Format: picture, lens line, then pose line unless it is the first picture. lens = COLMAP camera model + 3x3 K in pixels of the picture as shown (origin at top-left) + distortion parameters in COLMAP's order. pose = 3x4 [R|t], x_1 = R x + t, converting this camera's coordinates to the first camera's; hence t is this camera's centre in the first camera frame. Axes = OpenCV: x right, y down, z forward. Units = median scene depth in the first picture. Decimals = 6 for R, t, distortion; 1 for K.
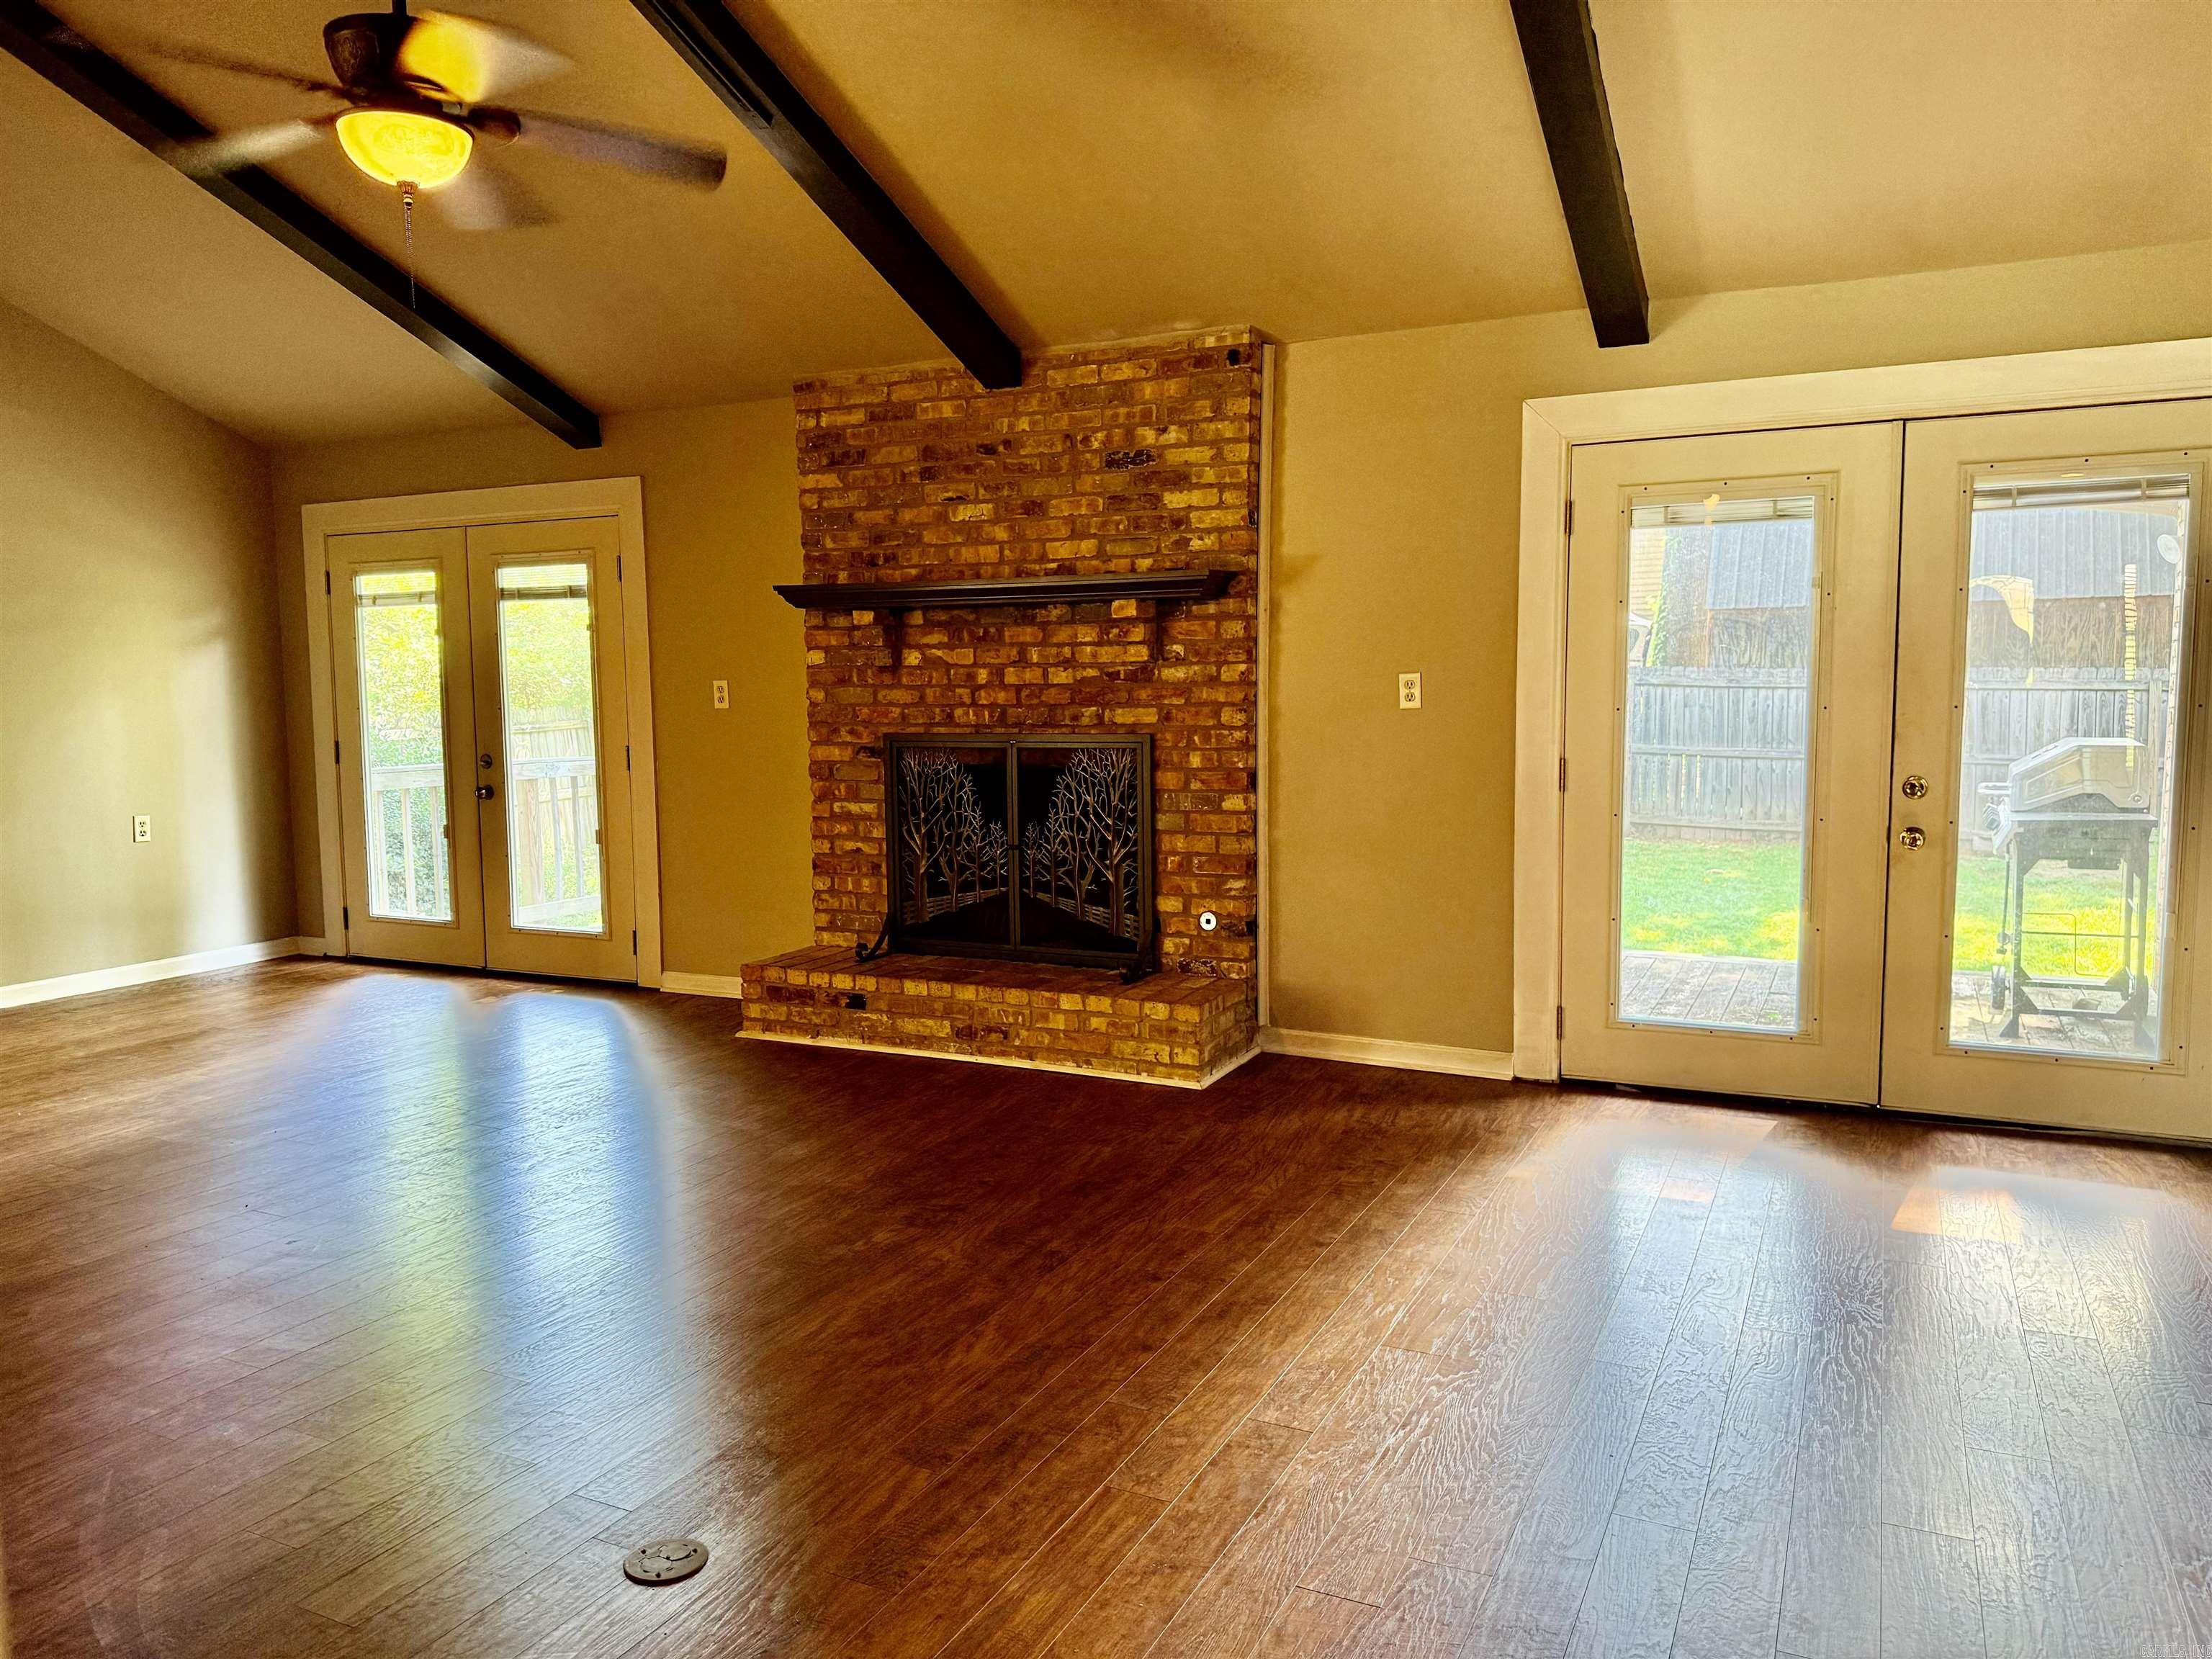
lens RADIAL K [[1537.9, 0, 1103.3], [0, 1537.9, 818.0], [0, 0, 1]] dist [0.169220, 0.000260]
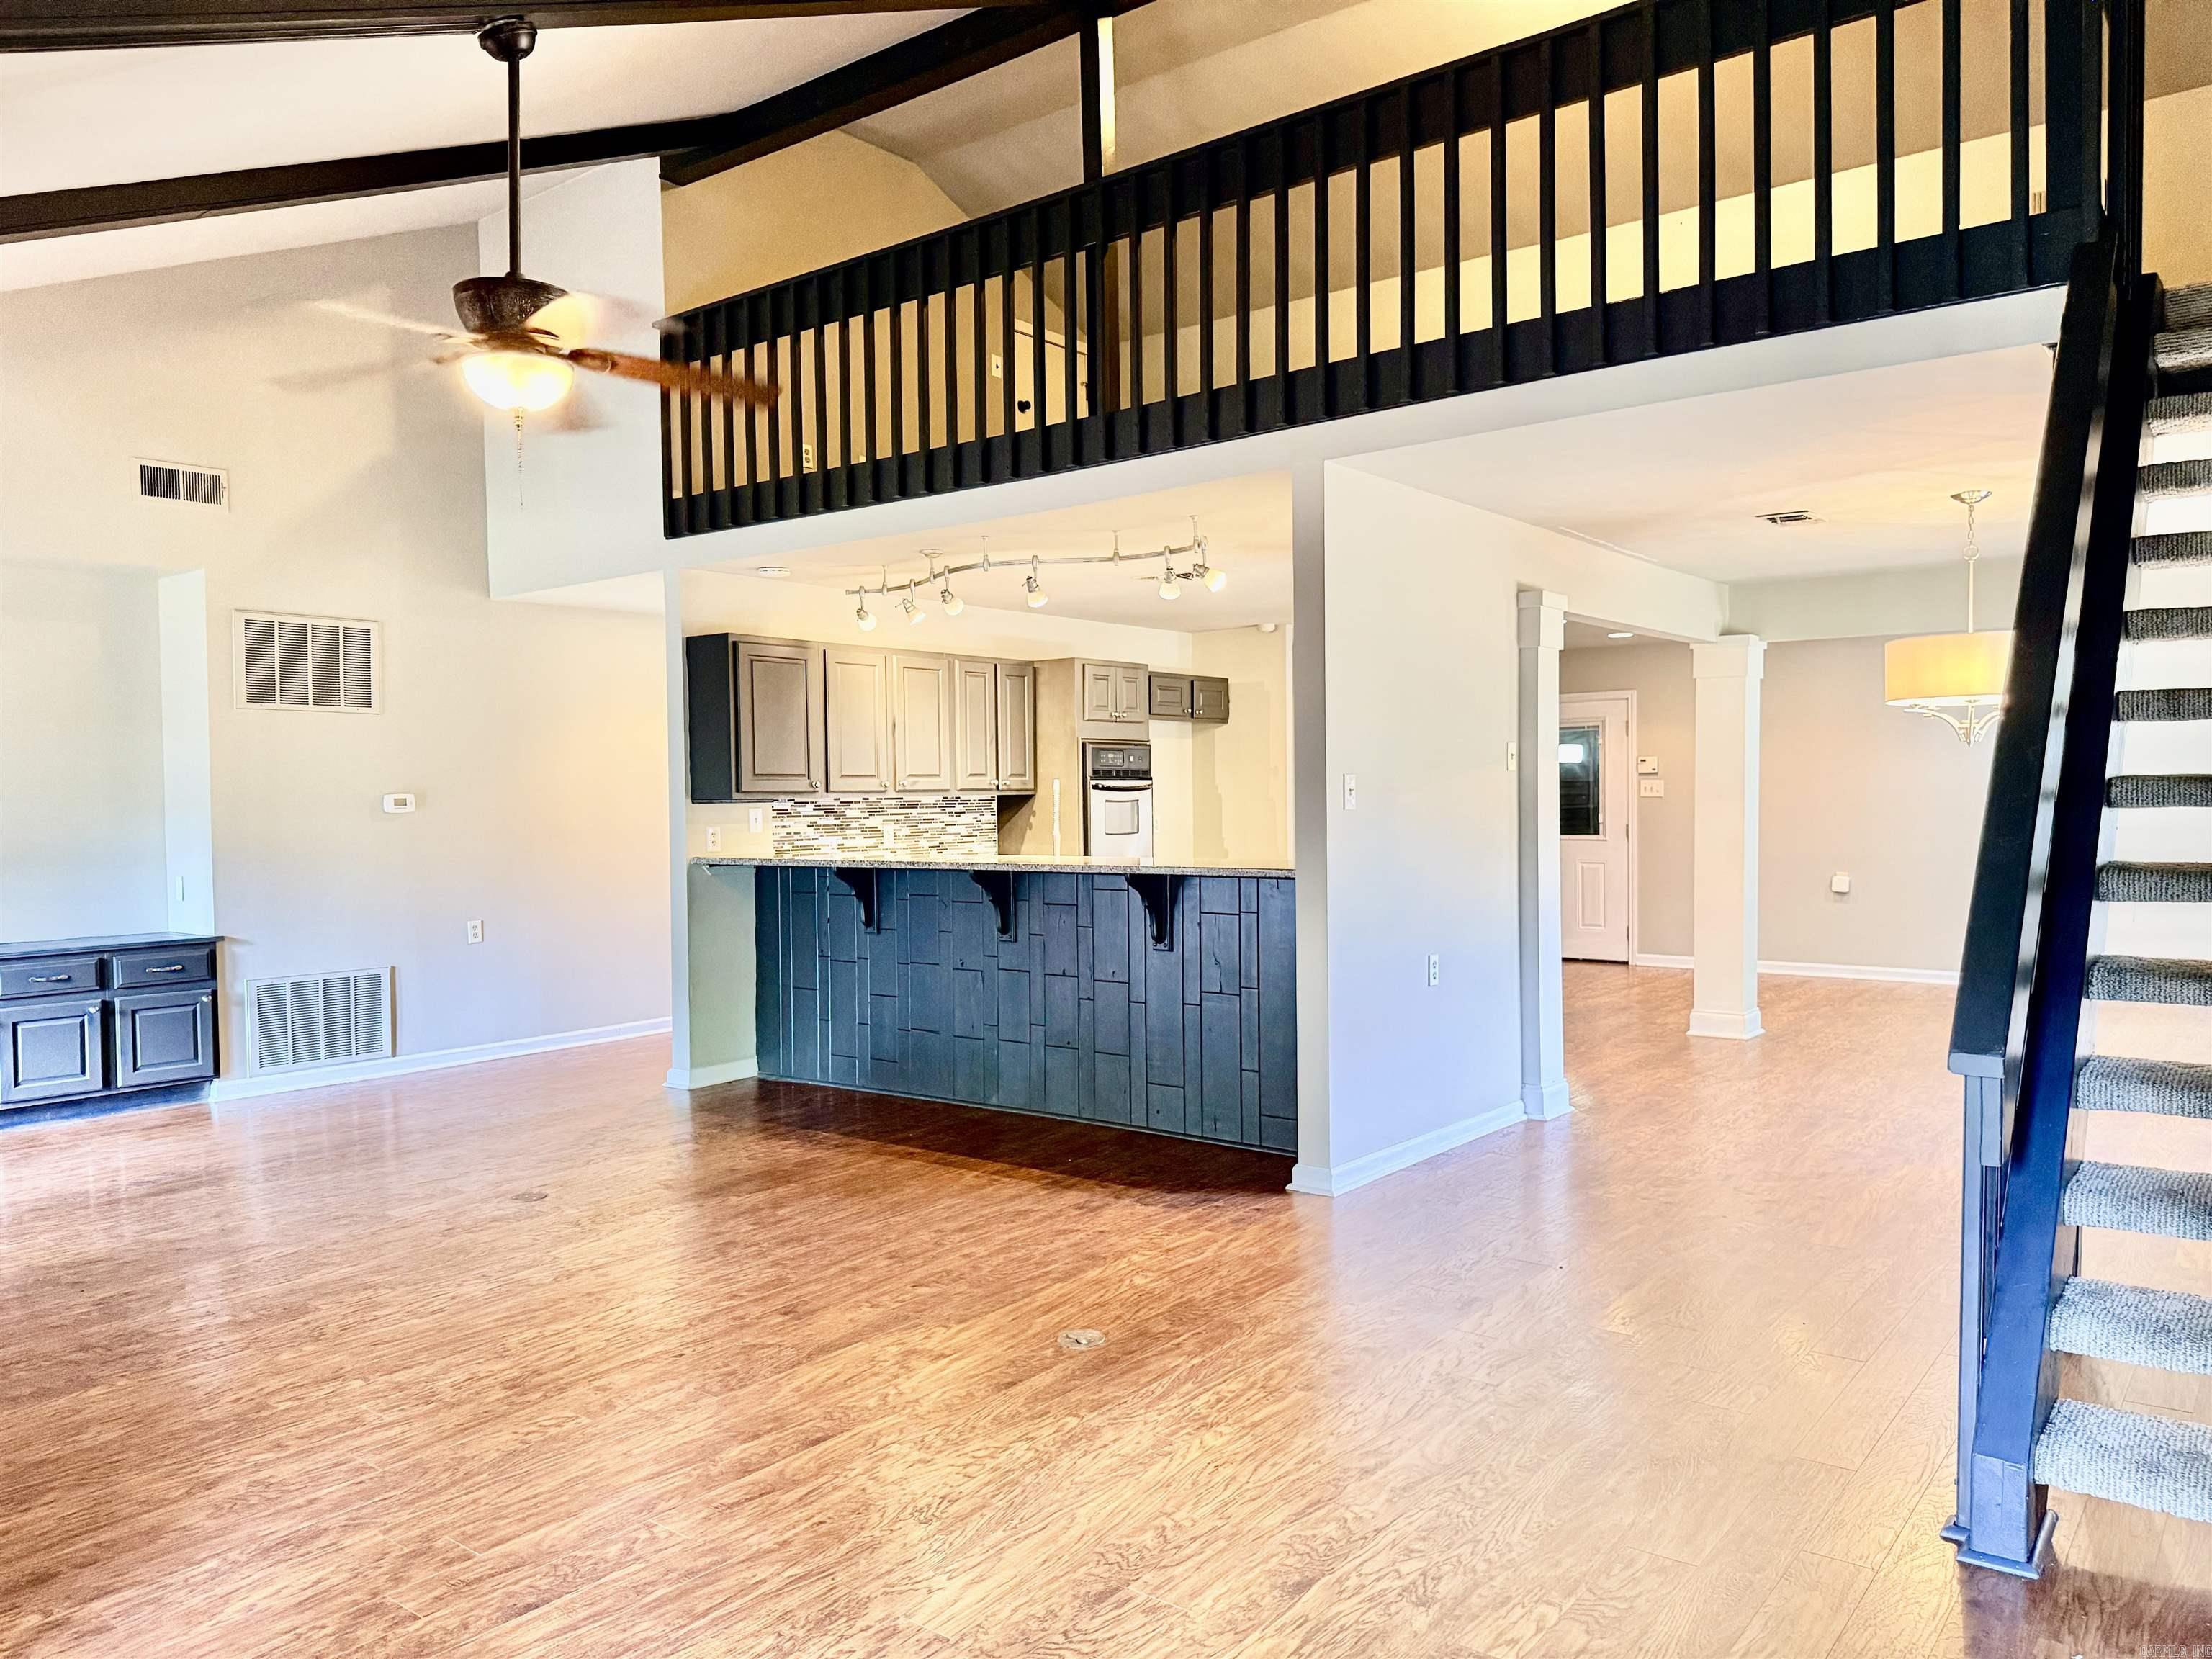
lens RADIAL K [[1539.8, 0, 1106.0], [0, 1539.8, 829.5], [0, 0, 1]] dist [0.066957, -0.108431]
pose [[-0.976206, 0.021542, 0.215773, -0.669409], [0.045853, 0.993060, 0.108306, -0.110209], [-0.211943, 0.115623, -0.970418, 1.249066]]
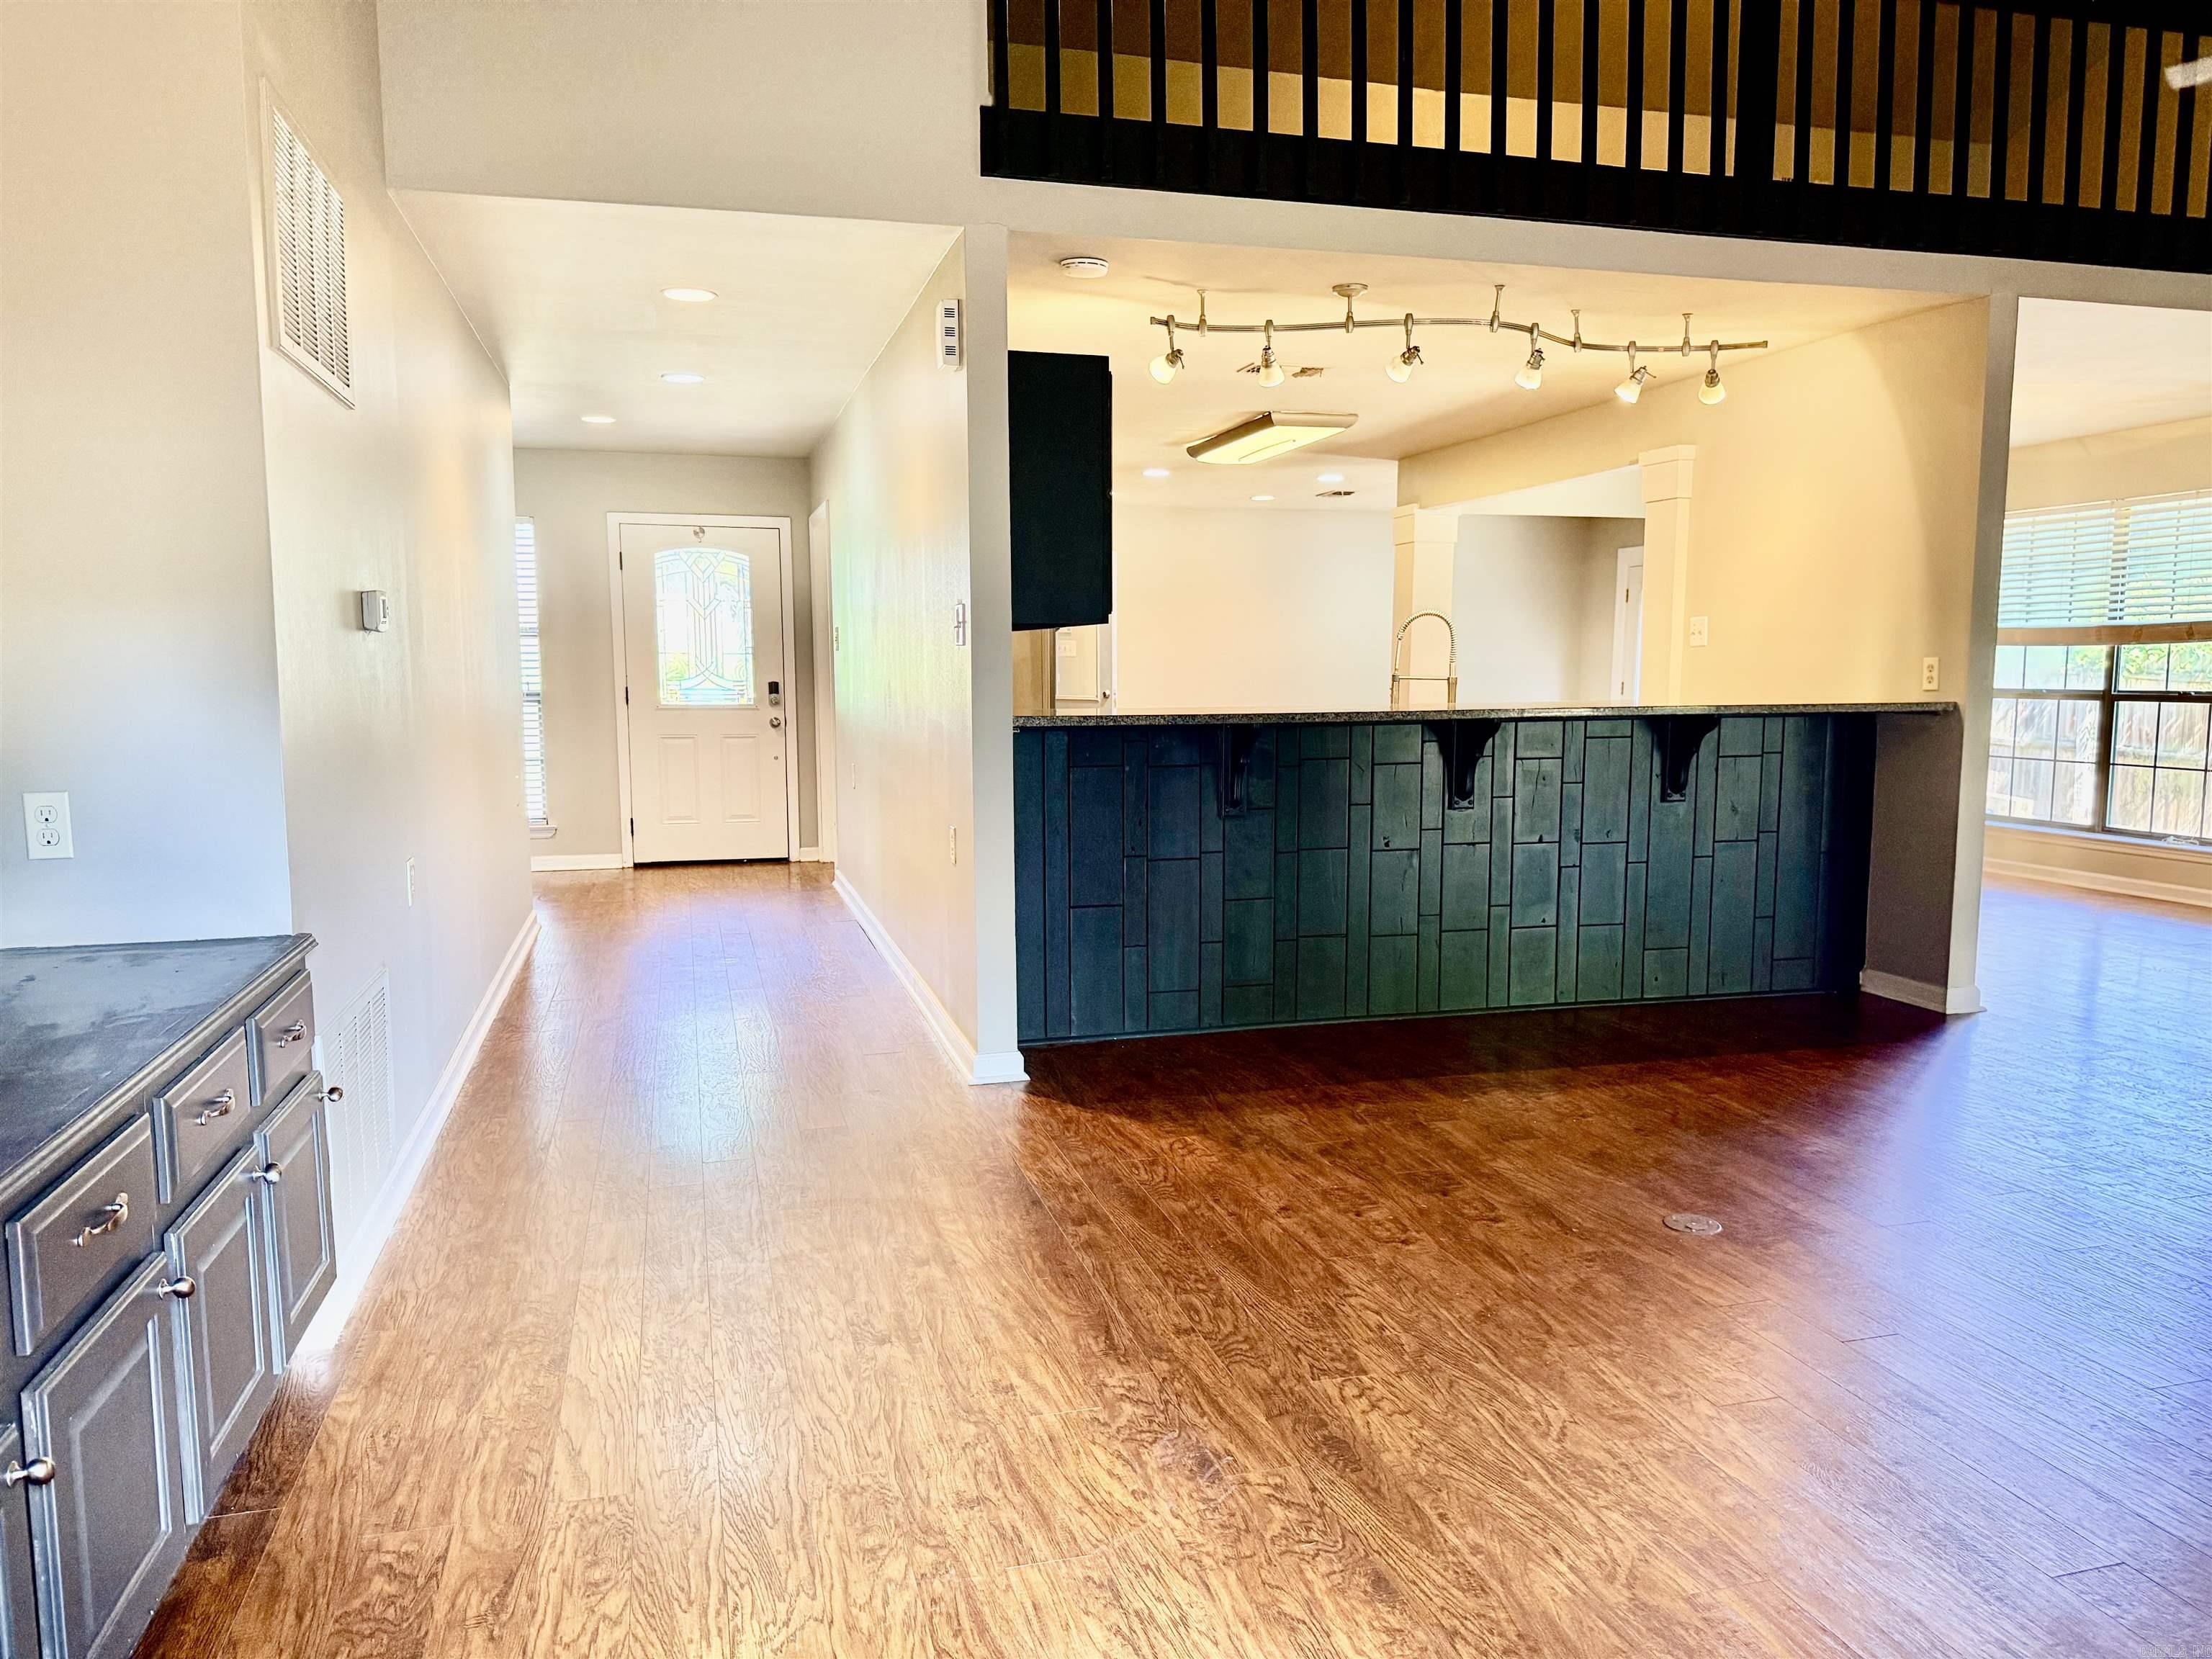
lens RADIAL K [[1535.9, 0, 1098.0], [0, 1535.9, 858.6], [0, 0, 1]] dist [0.109399, -0.210398]
pose [[-0.754648, 0.096746, -0.648958, 0.466993], [-0.048982, 0.978003, 0.202759, -0.054317], [0.654299, 0.184799, -0.733309, 0.687815]]
